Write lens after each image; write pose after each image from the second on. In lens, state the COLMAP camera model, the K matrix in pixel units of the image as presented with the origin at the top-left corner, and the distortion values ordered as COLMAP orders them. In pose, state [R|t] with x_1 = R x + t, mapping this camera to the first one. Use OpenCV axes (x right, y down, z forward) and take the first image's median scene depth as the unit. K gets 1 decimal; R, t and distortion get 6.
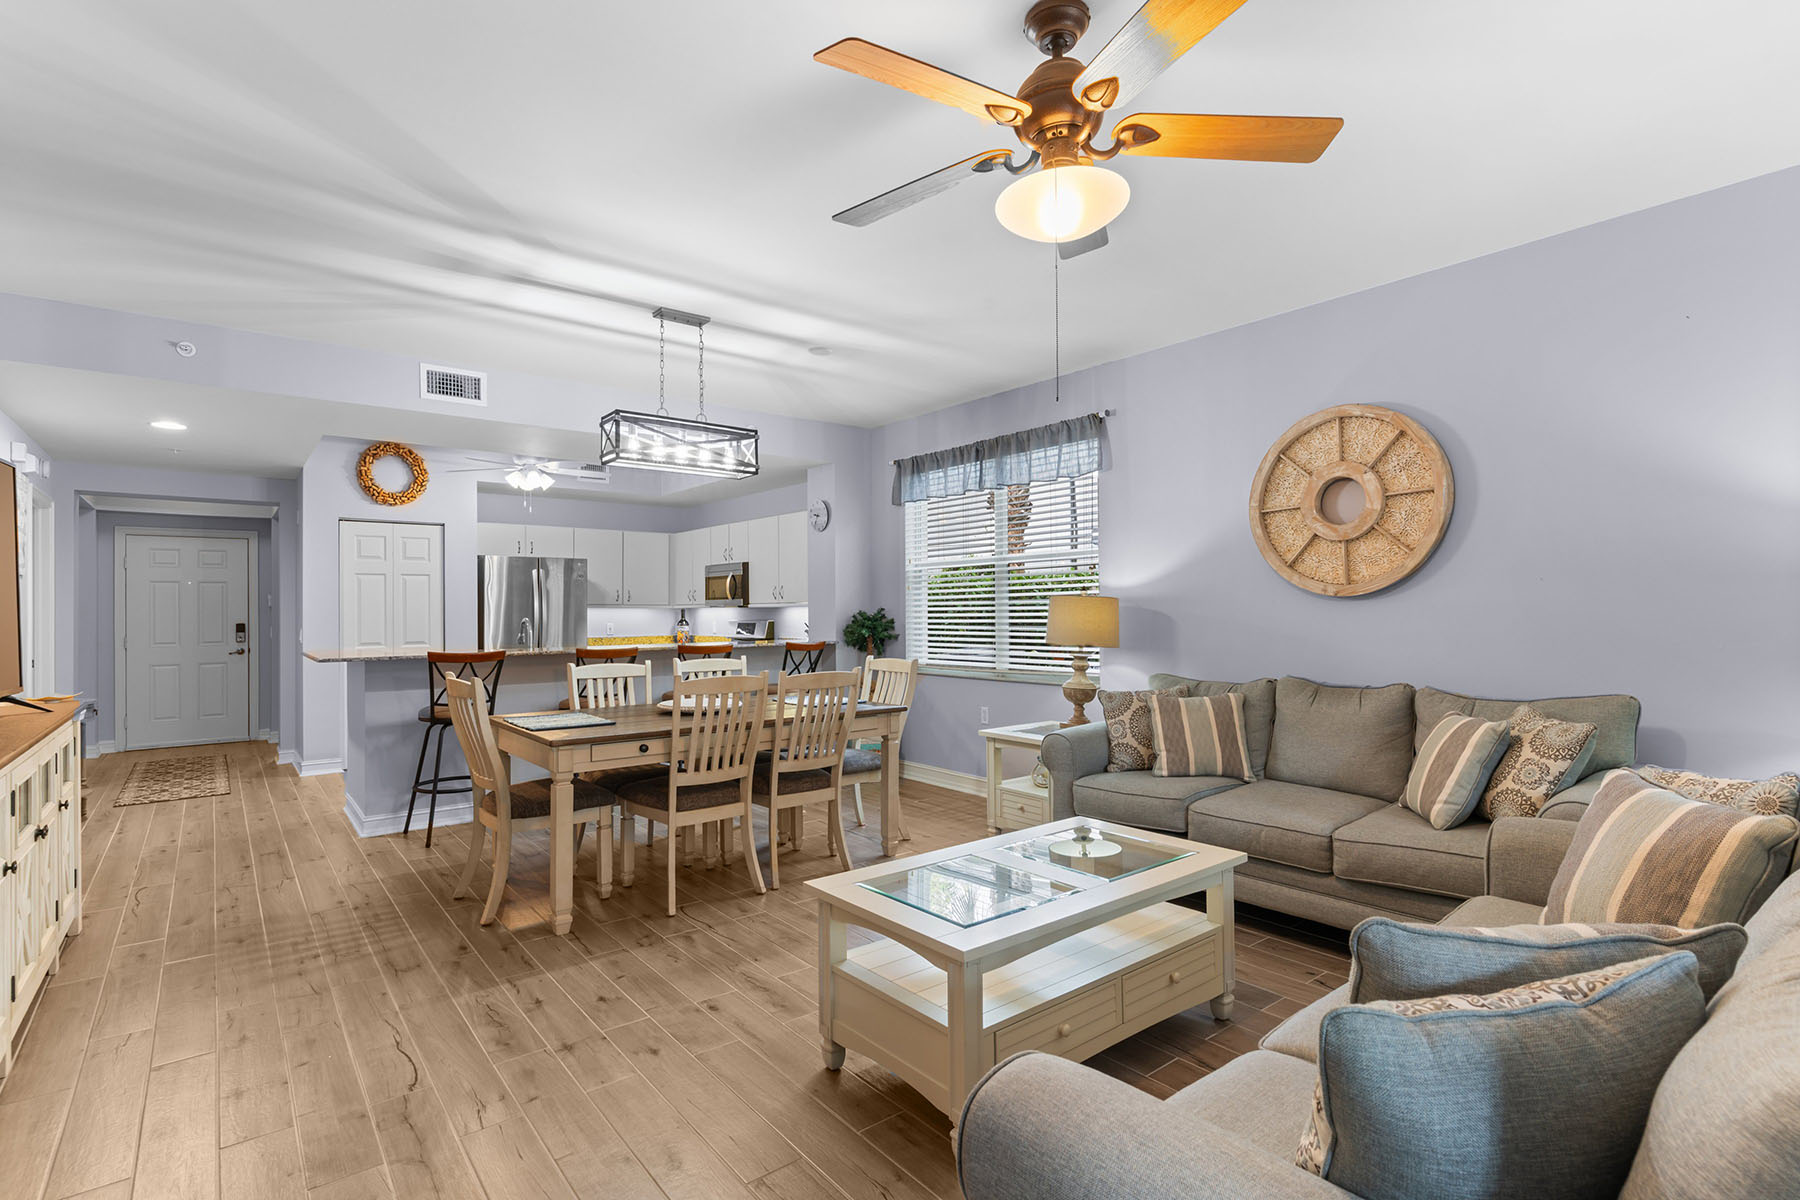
lens RADIAL K [[853.9, 0, 902.9], [0, 853.9, 602.5], [0, 0, 1]] dist [-0.000235, -0.000161]
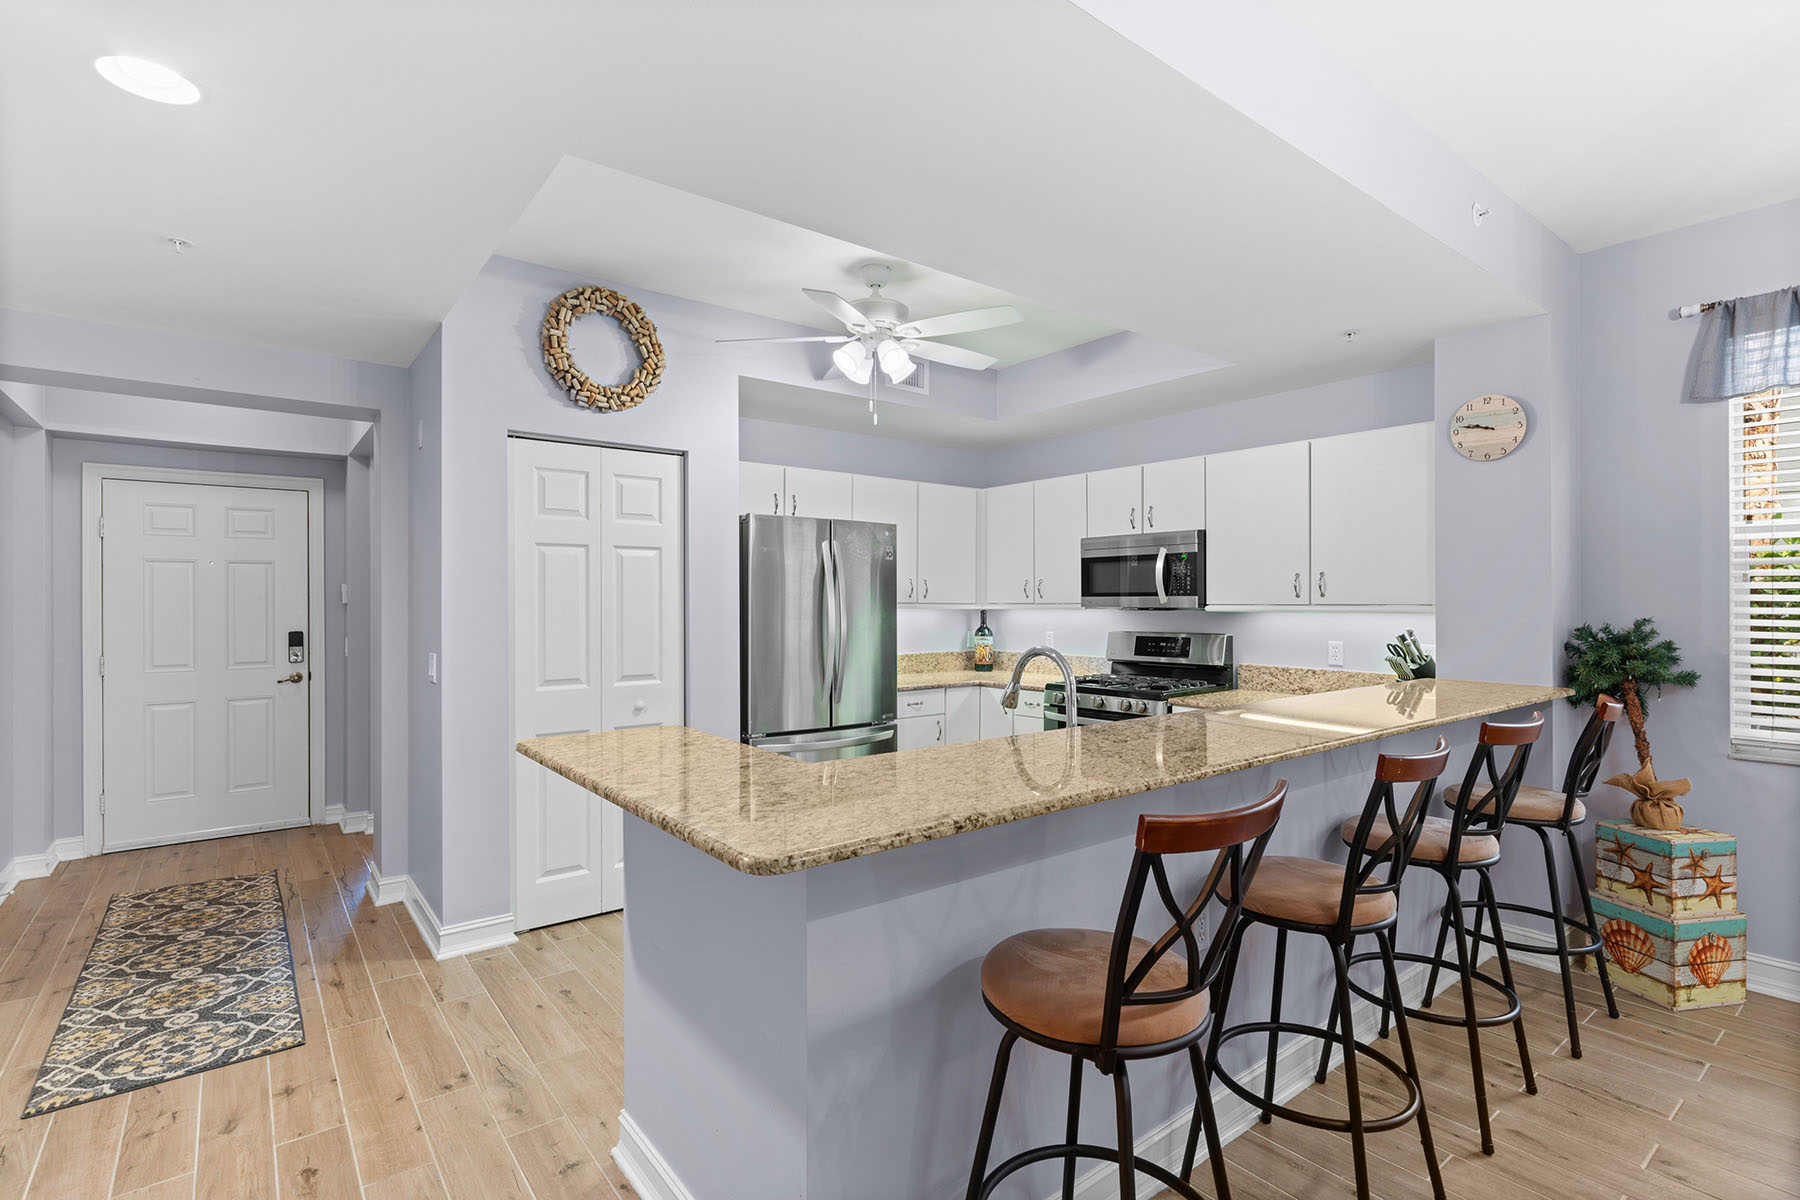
lens RADIAL K [[853.9, 0, 902.9], [0, 853.9, 602.5], [0, 0, 1]] dist [-0.000235, -0.000161]
pose [[0.999851, 0.005403, -0.016402, -0.499741], [-0.005261, 0.999948, 0.008686, -0.005266], [0.016448, -0.008598, 0.999828, 0.598762]]
